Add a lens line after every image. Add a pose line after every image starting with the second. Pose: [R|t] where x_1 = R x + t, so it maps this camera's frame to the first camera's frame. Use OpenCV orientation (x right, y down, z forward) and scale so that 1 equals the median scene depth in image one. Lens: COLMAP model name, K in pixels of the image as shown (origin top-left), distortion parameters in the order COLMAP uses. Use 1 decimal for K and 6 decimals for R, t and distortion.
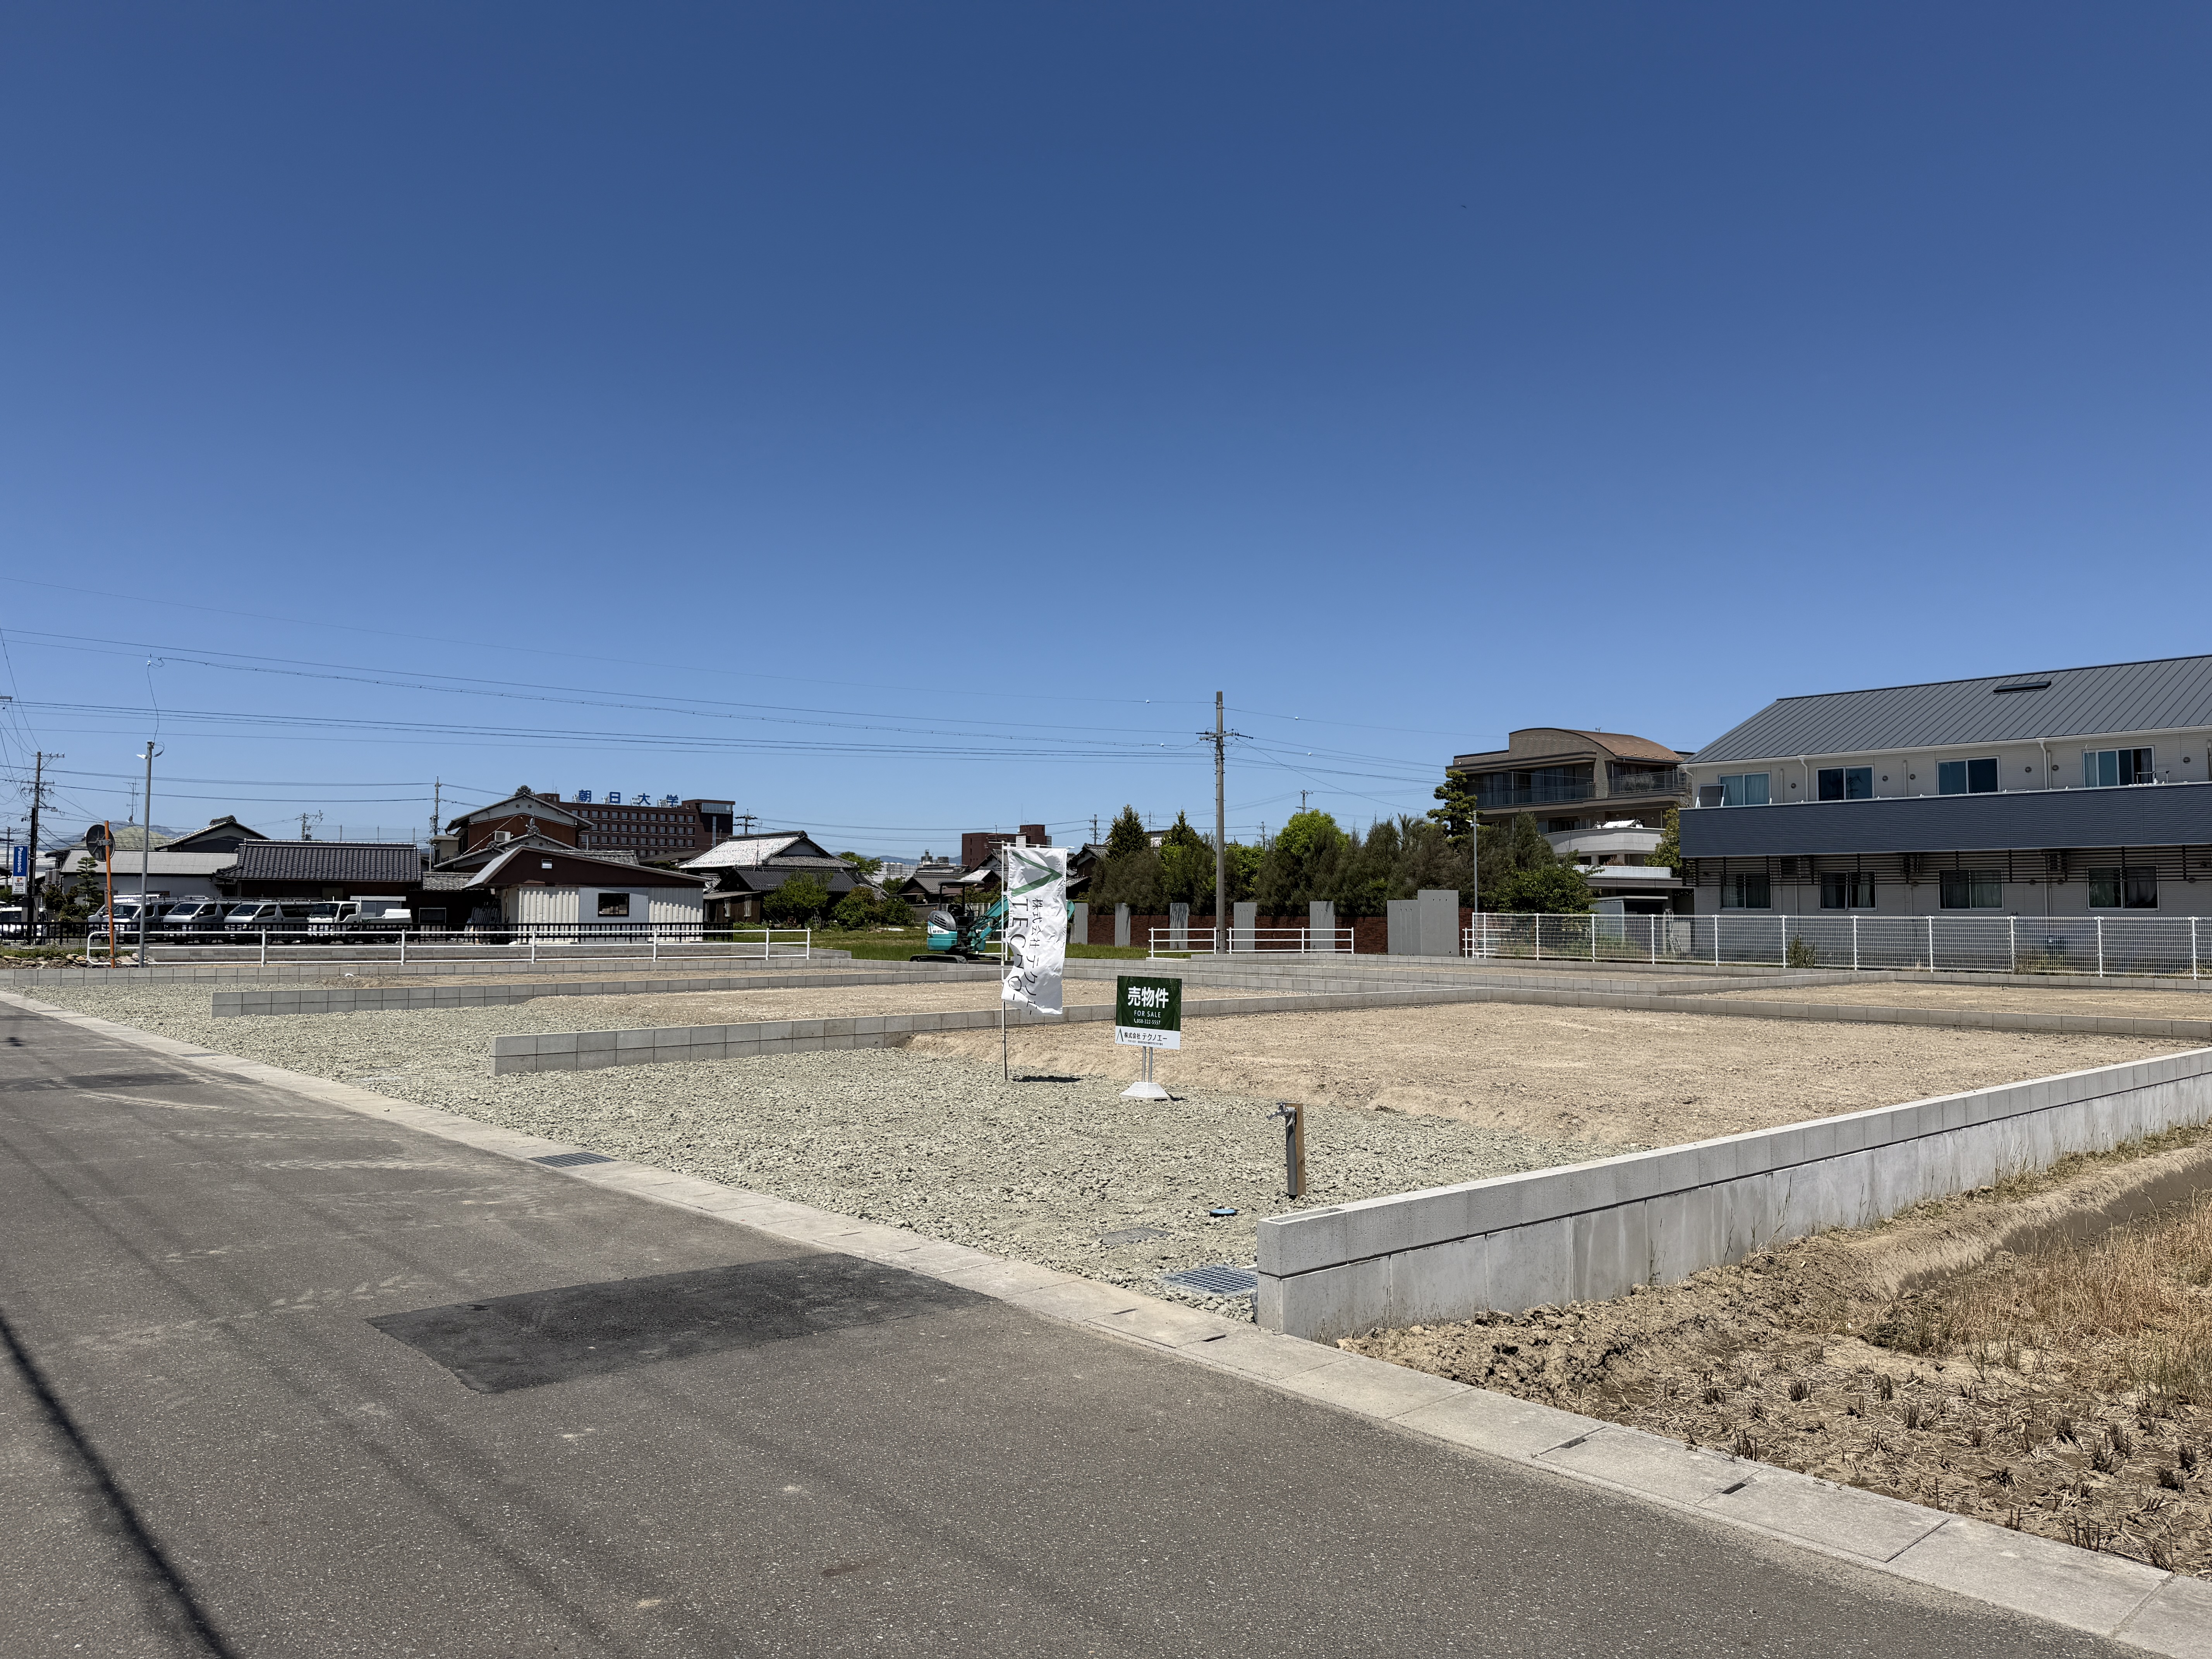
lens RADIAL K [[1549.2, 0, 1106.0], [0, 1549.2, 829.5], [0, 0, 1]] dist [0.135668, -0.214134]
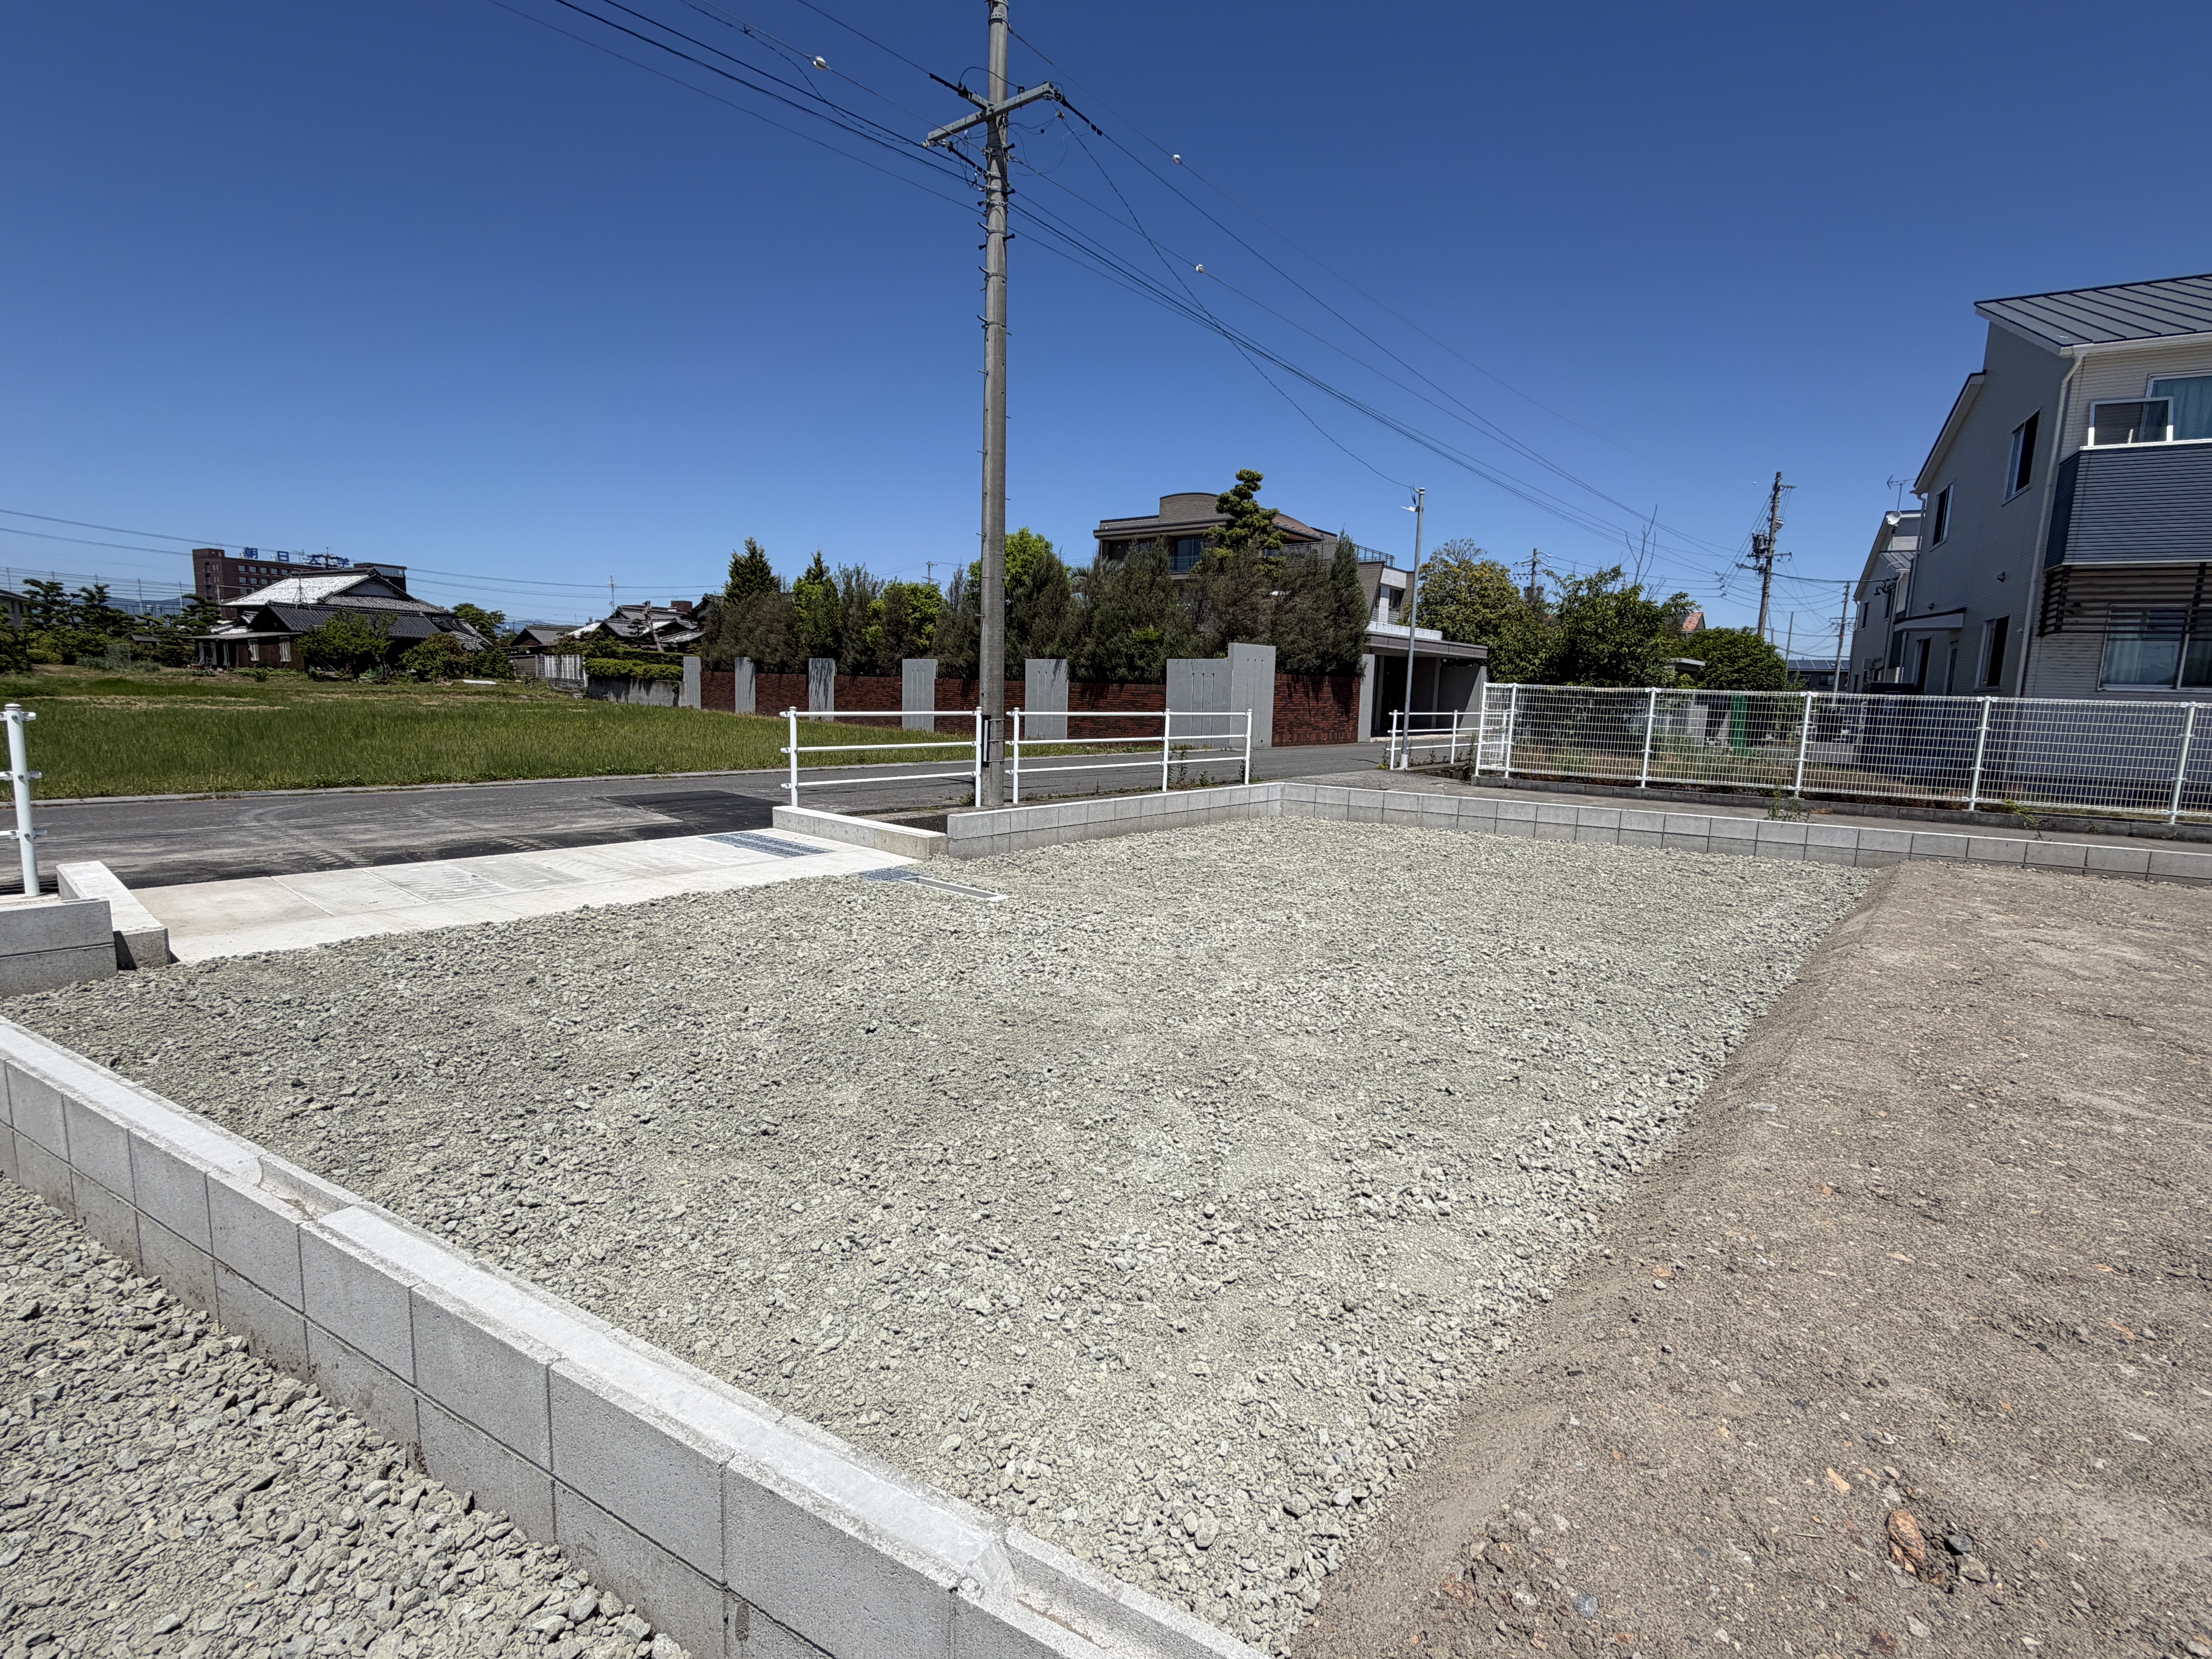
lens RADIAL K [[1026.8, 0, 1110.3], [0, 1026.8, 825.9], [0, 0, 1]] dist [0.003127, 0.000124]
pose [[0.943721, -0.021246, 0.330059, 0.016758], [-0.043868, 0.981077, 0.188583, 0.035092], [-0.327820, -0.192449, 0.924931, 0.619041]]
